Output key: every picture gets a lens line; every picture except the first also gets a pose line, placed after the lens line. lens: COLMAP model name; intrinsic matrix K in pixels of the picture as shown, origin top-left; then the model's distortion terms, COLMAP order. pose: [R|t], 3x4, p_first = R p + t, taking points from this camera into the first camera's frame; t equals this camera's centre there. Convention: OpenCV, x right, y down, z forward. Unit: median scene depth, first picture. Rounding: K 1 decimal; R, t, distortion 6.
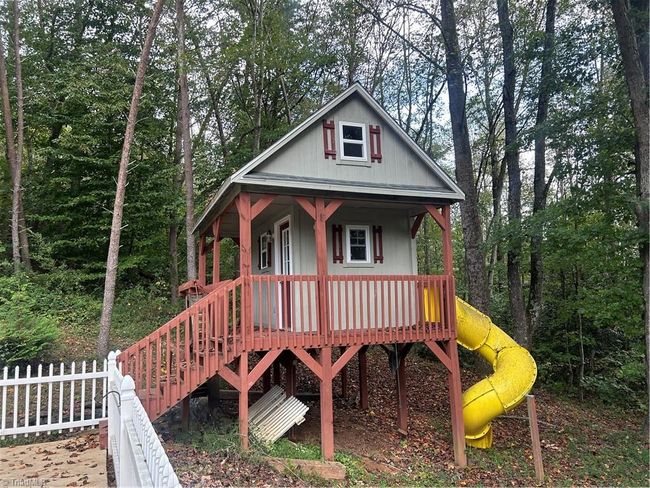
lens RADIAL K [[493.6, 0, 325.0], [0, 493.6, 244.0], [0, 0, 1]] dist [0.009412, 0.001774]
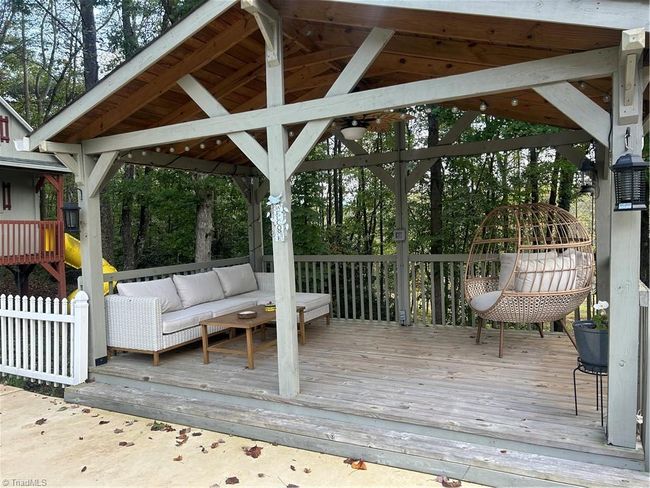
lens RADIAL K [[493.6, 0, 325.0], [0, 493.6, 244.0], [0, 0, 1]] dist [0.009412, 0.001774]
pose [[0.790416, -0.001120, 0.612569, -0.045673], [-0.081549, 0.990905, 0.107036, -0.102344], [-0.607117, -0.134558, 0.783136, -0.755415]]
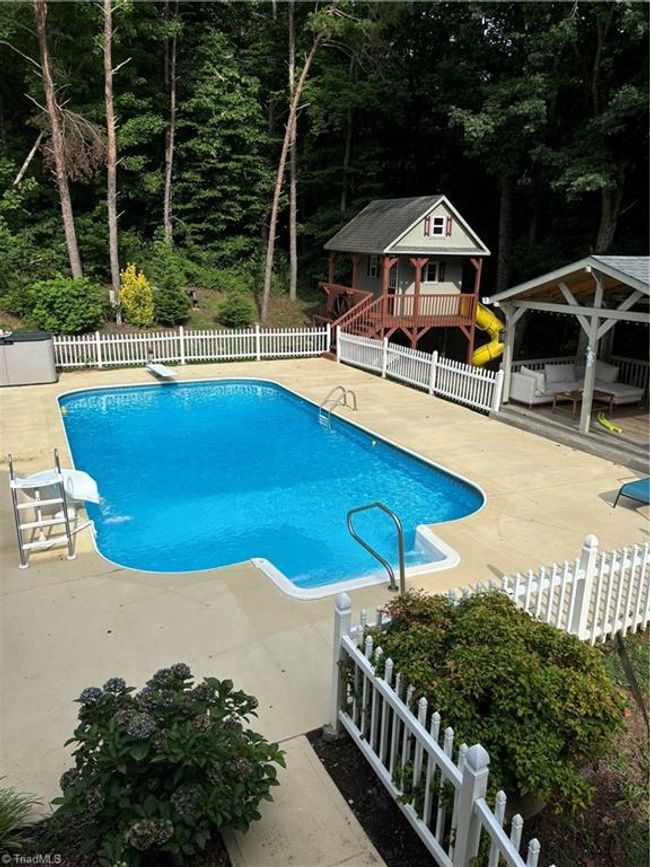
lens RADIAL K [[656.6, 0, 324.1], [0, 656.6, 440.2], [0, 0, 1]] dist [0.052989, -0.052369]
pose [[0.998518, 0.052199, 0.015368, -0.396447], [-0.053946, 0.912615, 0.405246, -0.469881], [0.007129, -0.405475, 0.914078, -1.783365]]
